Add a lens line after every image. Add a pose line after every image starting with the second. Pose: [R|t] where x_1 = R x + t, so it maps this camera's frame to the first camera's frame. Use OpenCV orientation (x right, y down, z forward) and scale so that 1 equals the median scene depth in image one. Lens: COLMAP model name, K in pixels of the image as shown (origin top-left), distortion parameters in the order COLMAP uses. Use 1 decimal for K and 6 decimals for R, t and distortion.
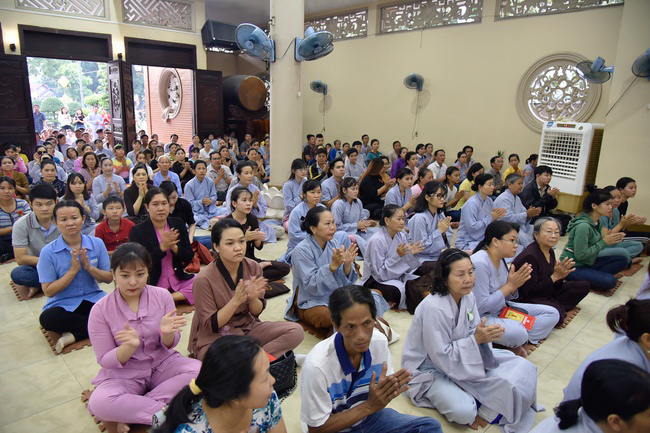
lens RADIAL K [[437.6, 0, 320.5], [0, 437.6, 221.2], [0, 0, 1]] dist [-0.041286, 0.002058]
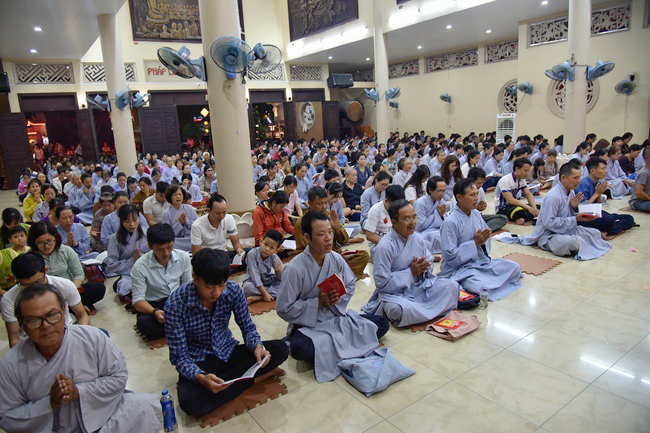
lens RADIAL K [[437.6, 0, 320.2], [0, 437.6, 214.7], [0, 0, 1]] dist [-0.041286, 0.002058]
pose [[0.984665, -0.051226, -0.166765, -0.025938], [0.045620, 0.998263, -0.037279, 0.201018], [0.168385, 0.029100, 0.985292, -0.824503]]
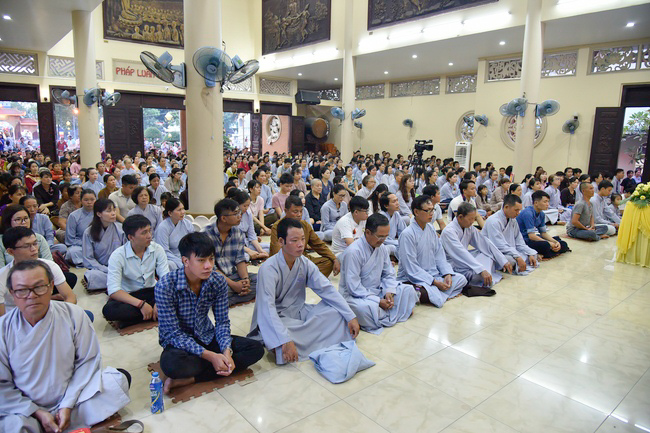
lens RADIAL K [[437.6, 0, 320.6], [0, 437.6, 216.0], [0, 0, 1]] dist [-0.041286, 0.002058]
pose [[0.997593, 0.008894, -0.068776, -0.031587], [-0.013543, 0.997632, -0.067426, 0.210343], [0.068013, 0.068195, 0.995351, -0.854765]]
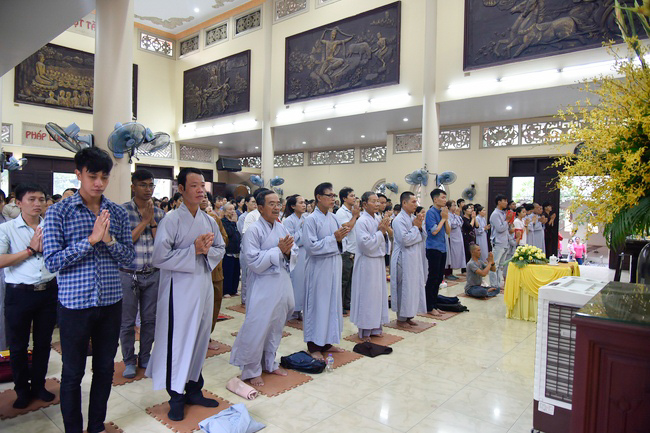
lens RADIAL K [[437.6, 0, 320.3], [0, 437.6, 216.8], [0, 0, 1]] dist [-0.041286, 0.002058]
pose [[0.995242, -0.004558, 0.097326, -0.008541], [0.024902, 0.977628, -0.208862, 0.208978], [-0.094197, 0.210292, 0.973090, -0.875682]]
